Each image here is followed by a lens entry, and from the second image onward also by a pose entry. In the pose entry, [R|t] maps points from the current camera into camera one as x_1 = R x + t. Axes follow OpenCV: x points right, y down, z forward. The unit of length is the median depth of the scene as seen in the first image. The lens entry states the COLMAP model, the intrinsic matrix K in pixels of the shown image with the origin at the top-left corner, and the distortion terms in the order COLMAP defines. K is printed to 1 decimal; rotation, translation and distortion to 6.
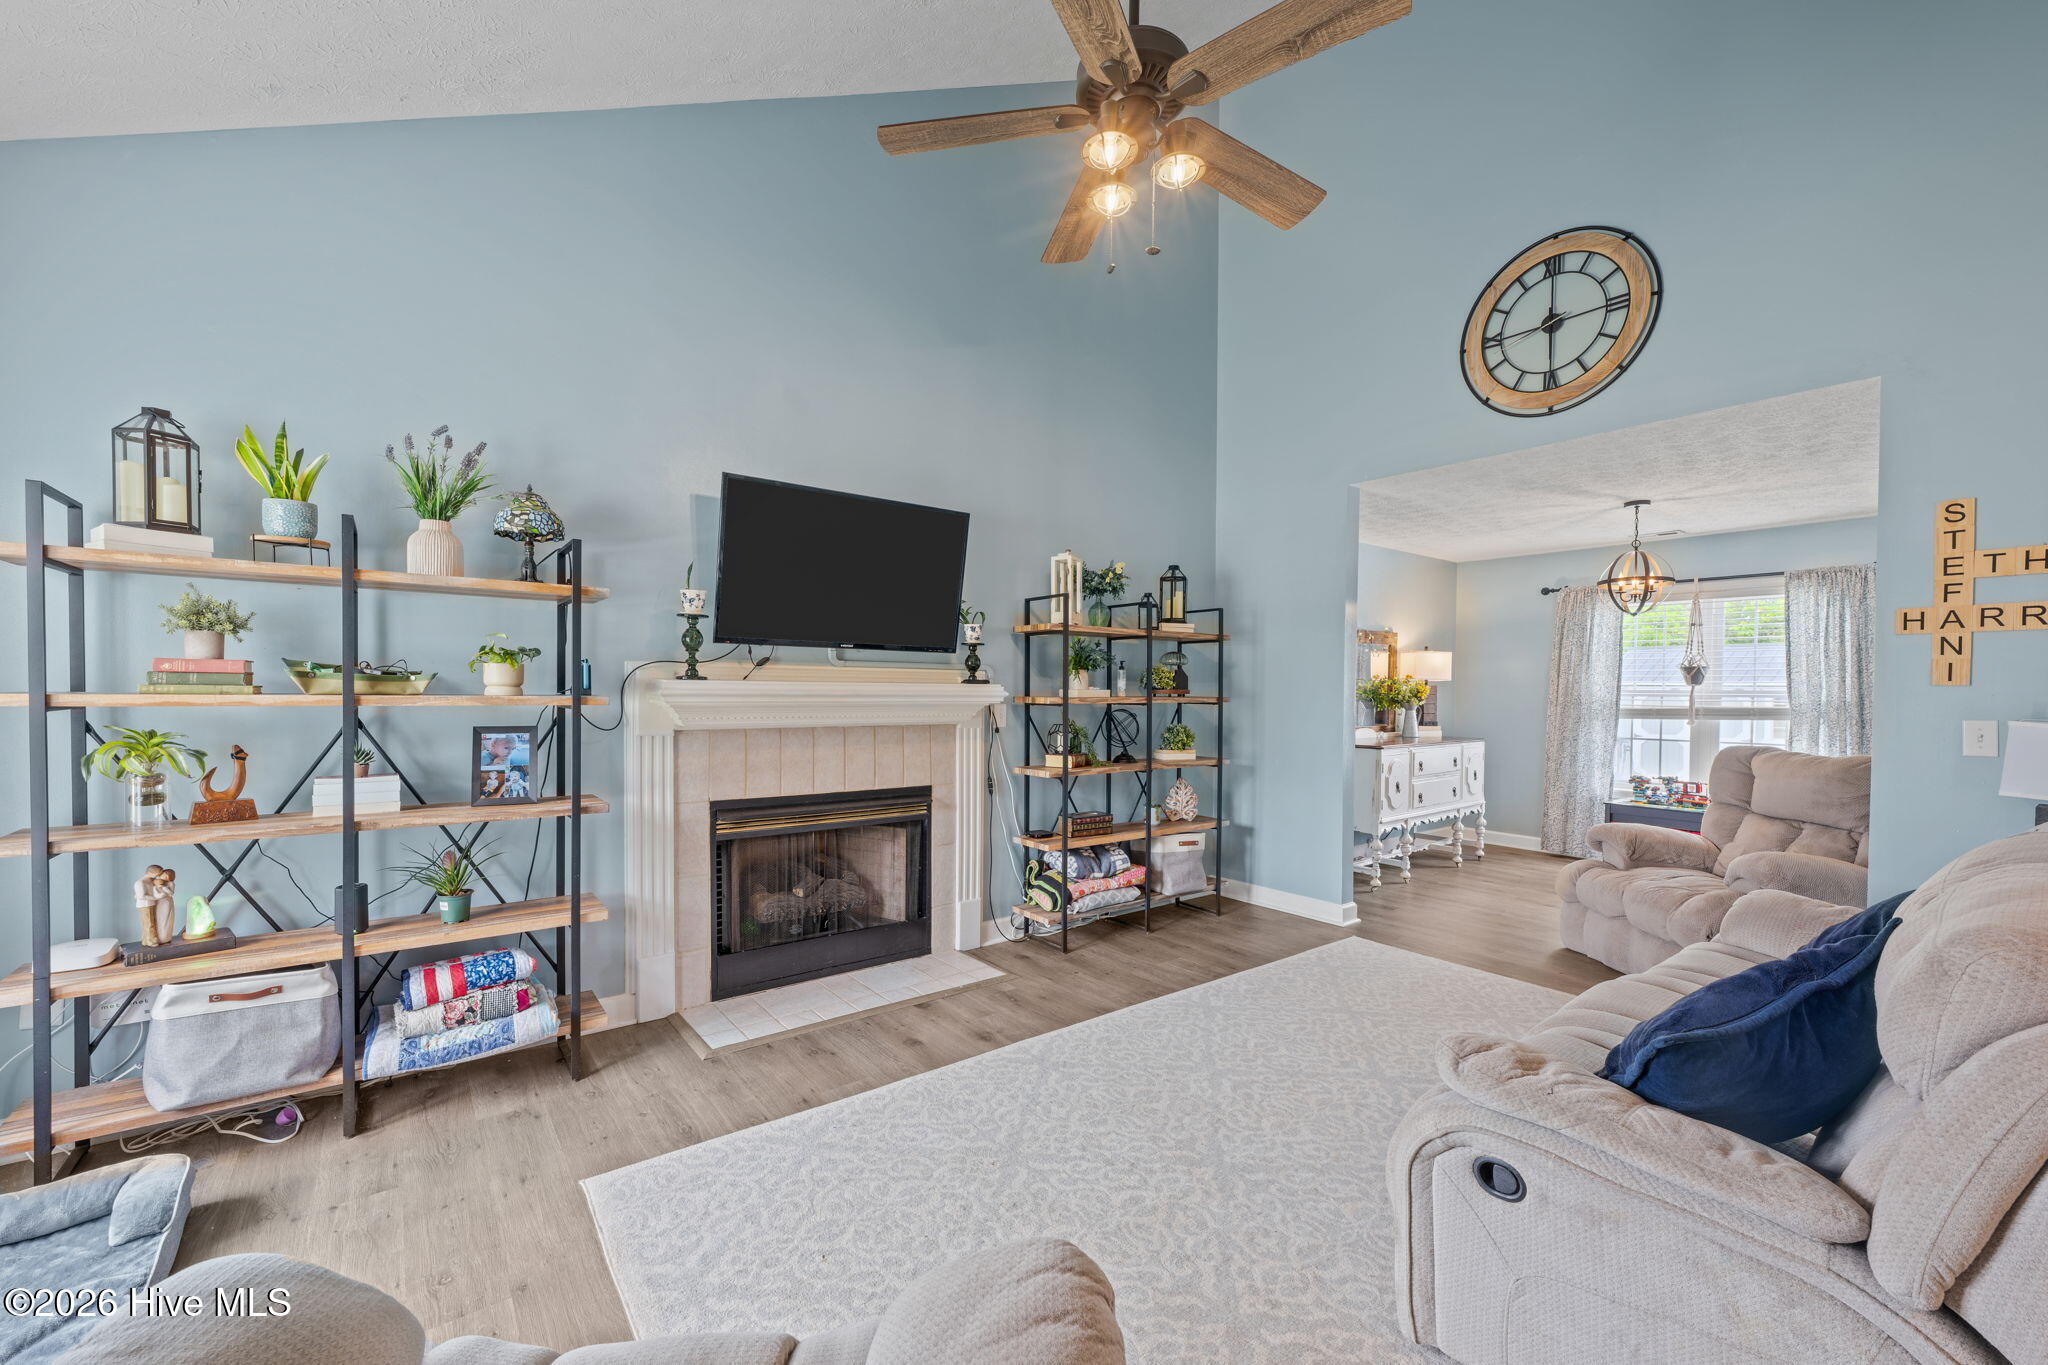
lens RADIAL K [[809.9, 0, 1024.7], [0, 809.9, 704.2], [0, 0, 1]] dist [-0.001553, -0.000615]
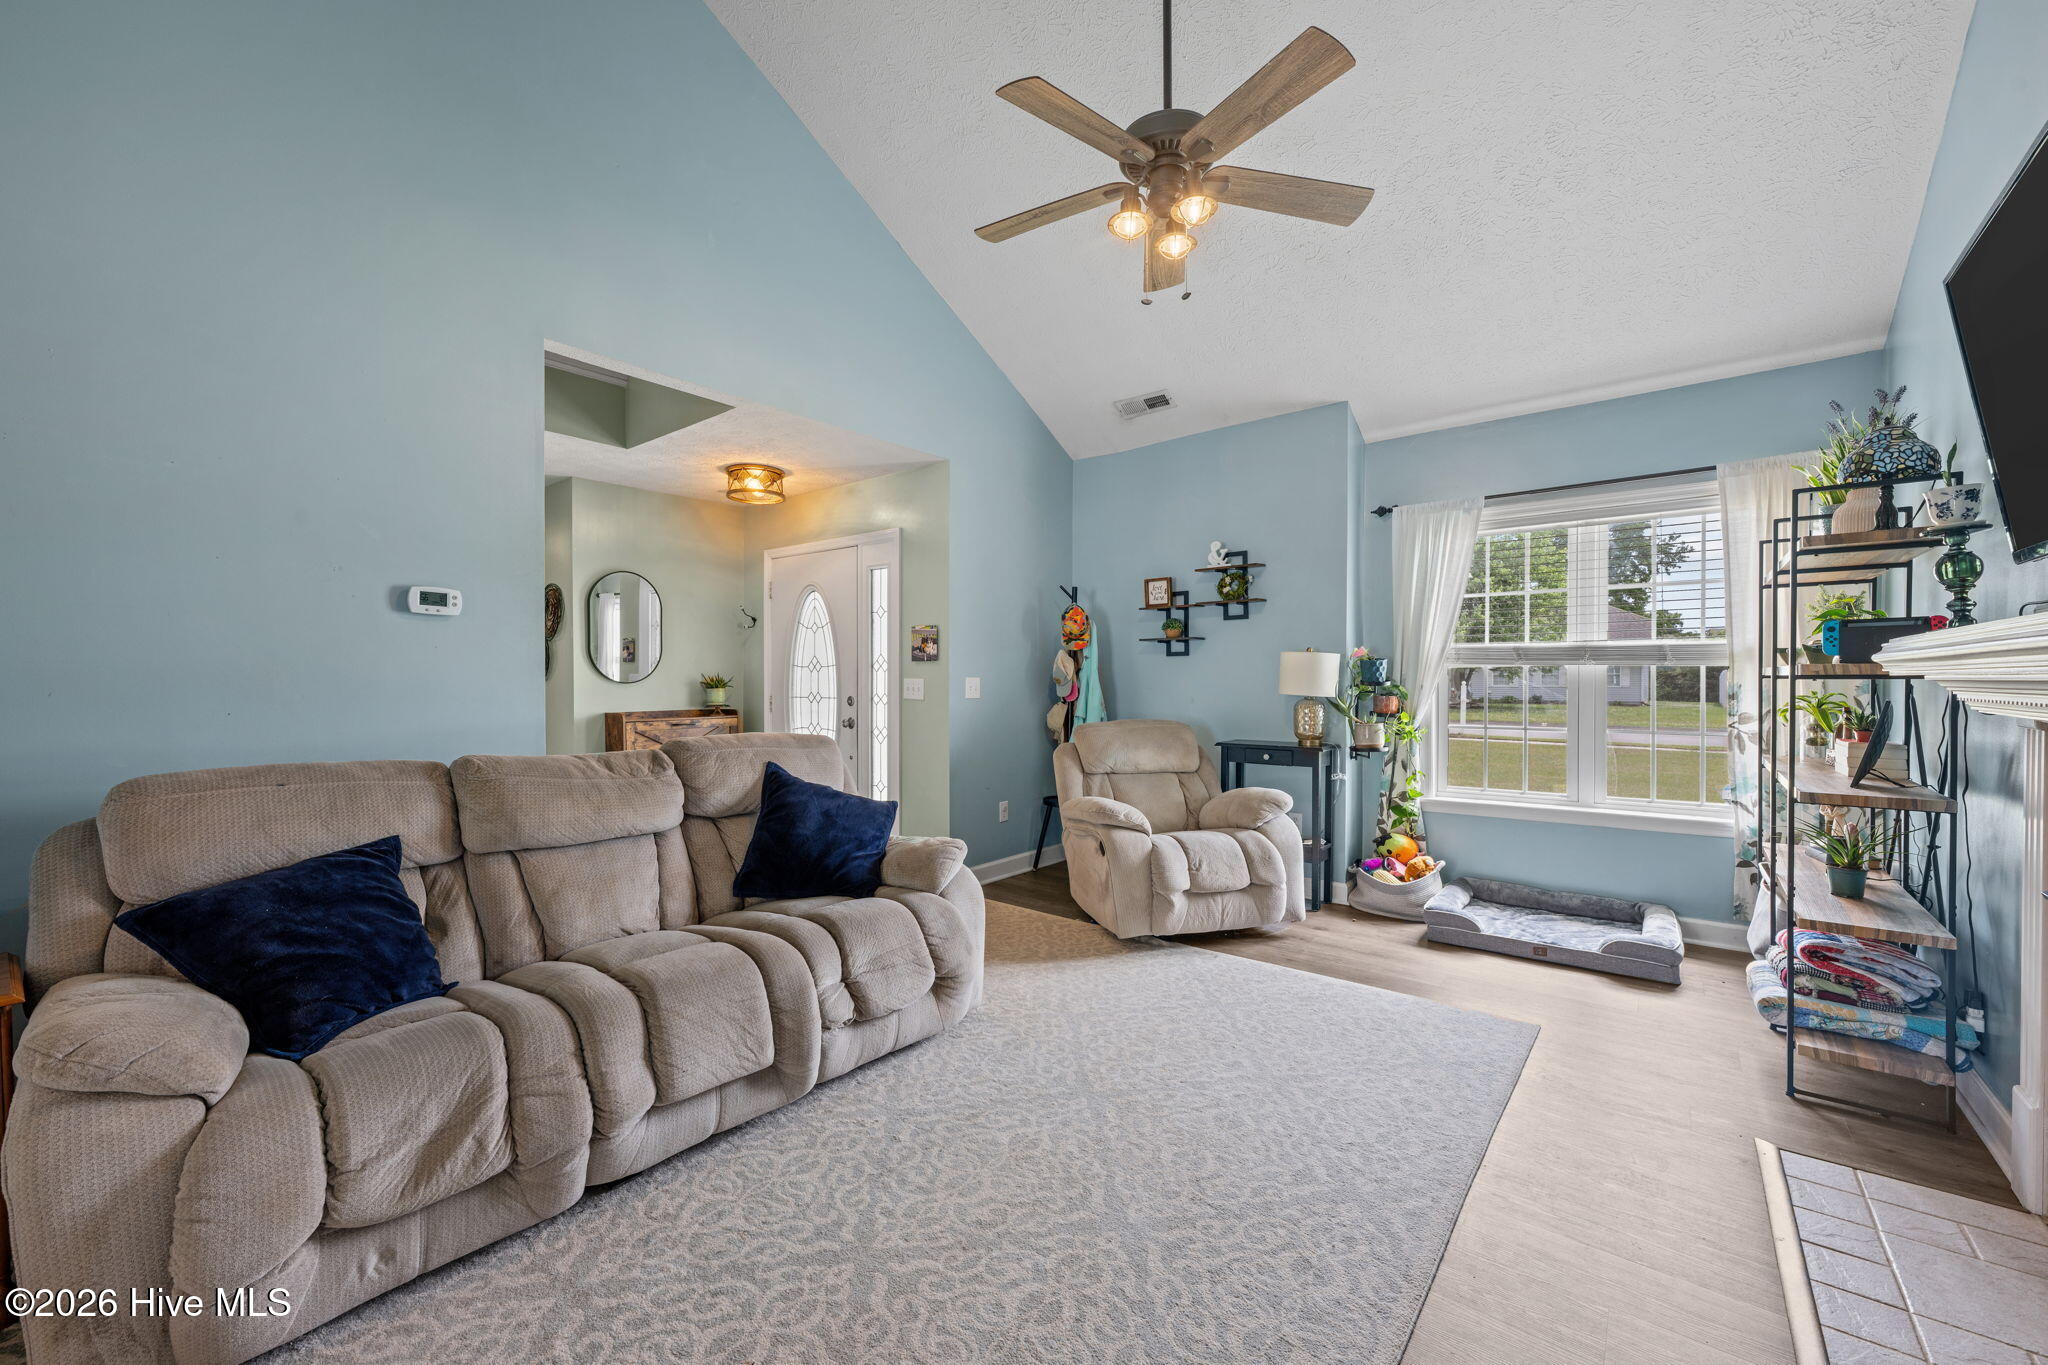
lens RADIAL K [[809.9, 0, 1023.1], [0, 809.9, 689.1], [0, 0, 1]] dist [-0.001553, -0.000615]
pose [[-0.970867, -0.005527, -0.239557, 0.346608], [-0.012854, 0.999496, 0.029035, 0.001377], [0.239276, 0.031268, -0.970448, 1.176724]]
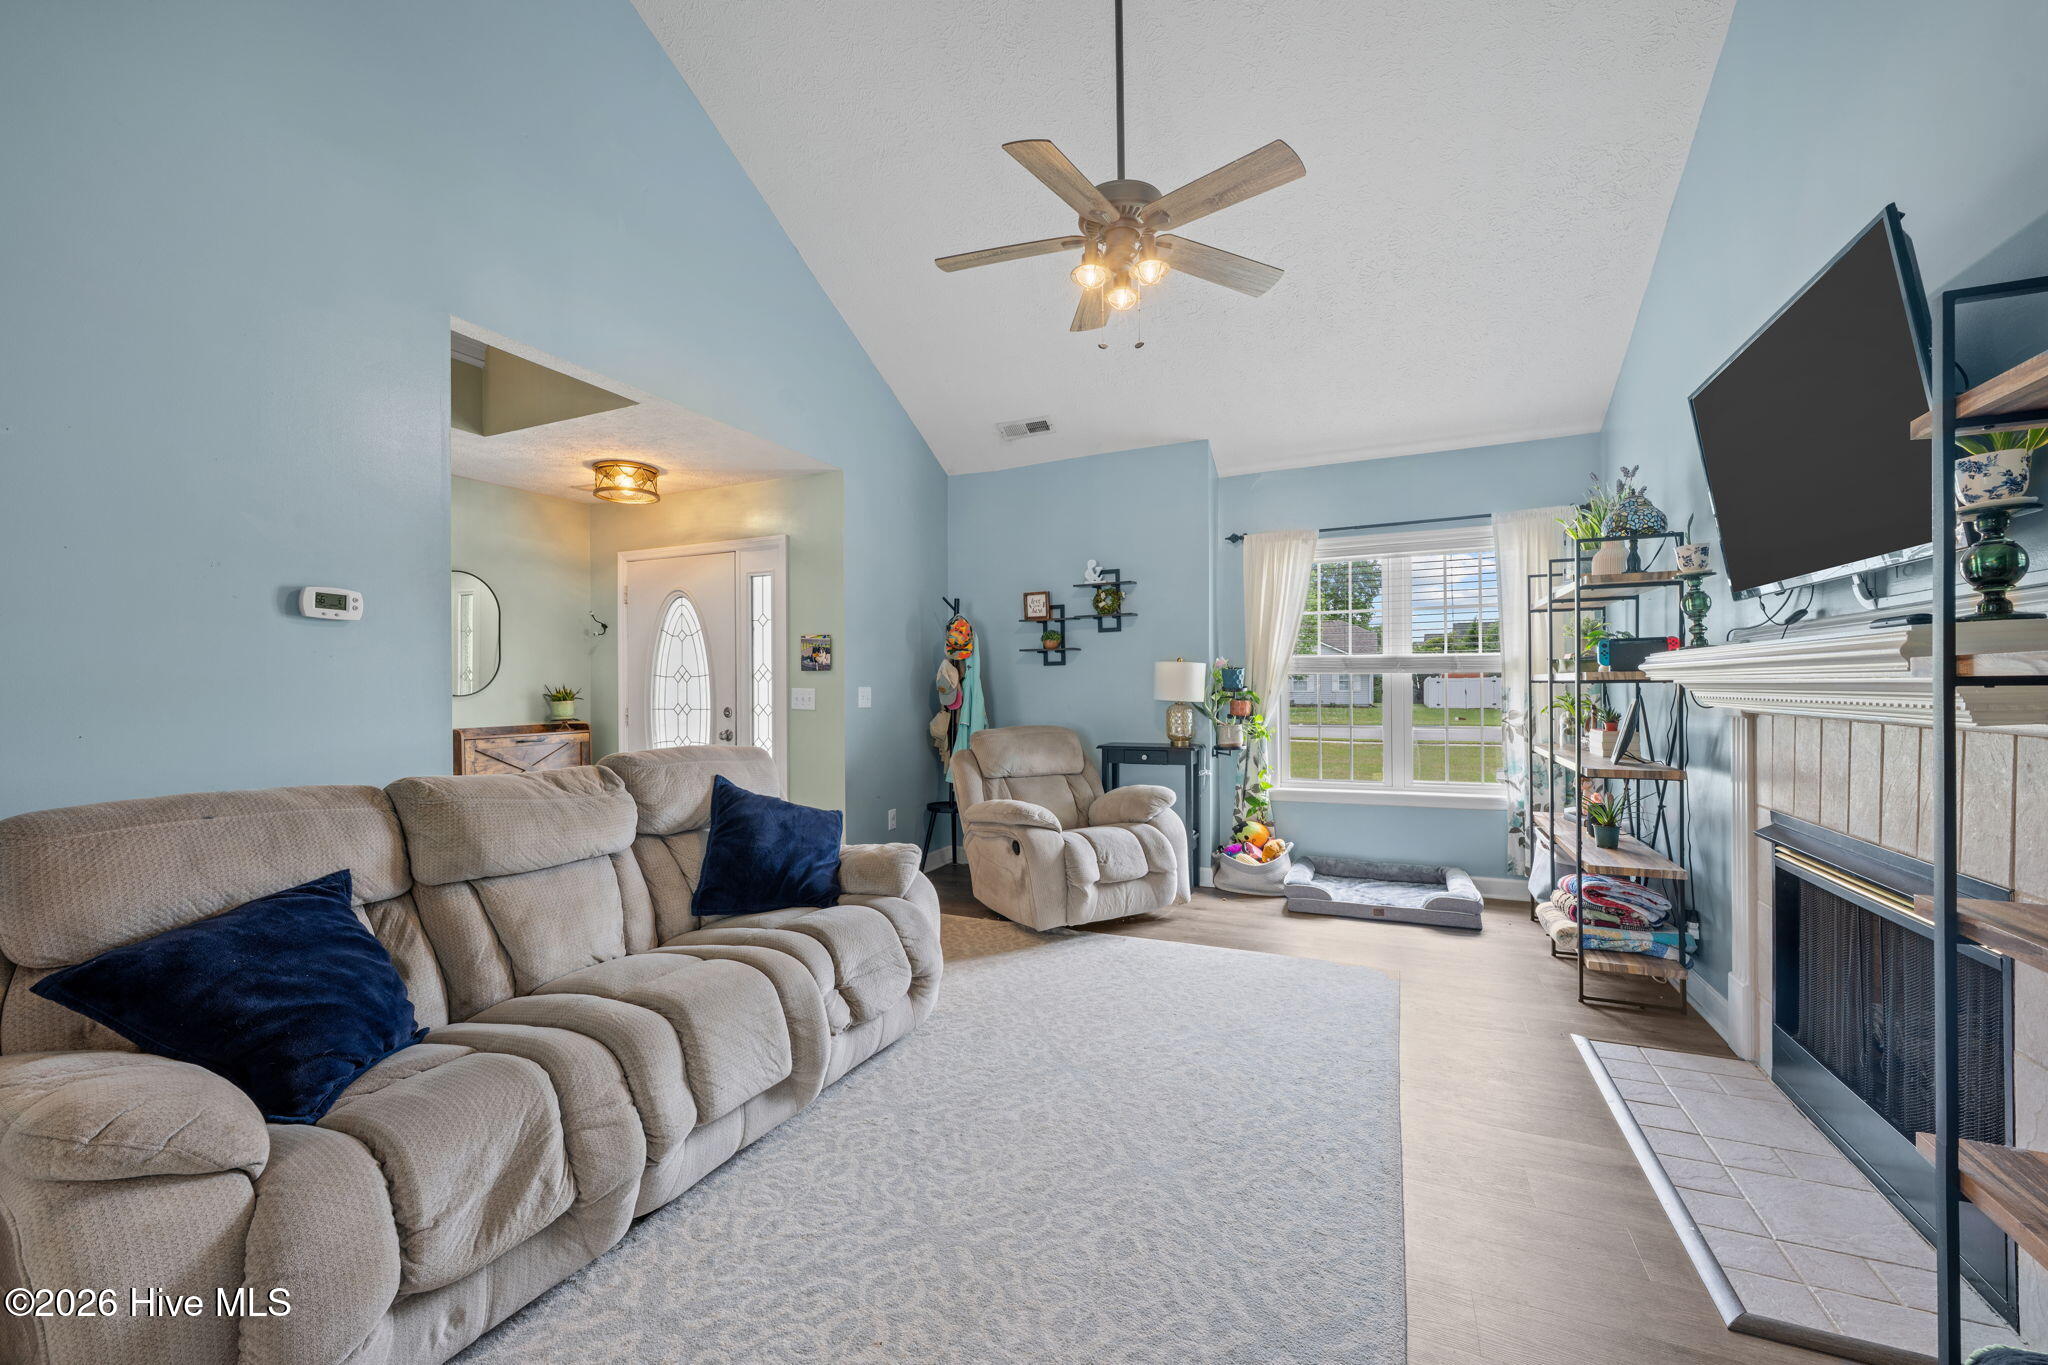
lens RADIAL K [[809.9, 0, 1025.5], [0, 809.9, 690.5], [0, 0, 1]] dist [-0.001553, -0.000615]
pose [[-0.877544, -0.000015, -0.479496, 0.506800], [-0.009262, 0.999814, 0.016920, 0.002629], [0.479407, 0.019289, -0.877381, 1.164074]]
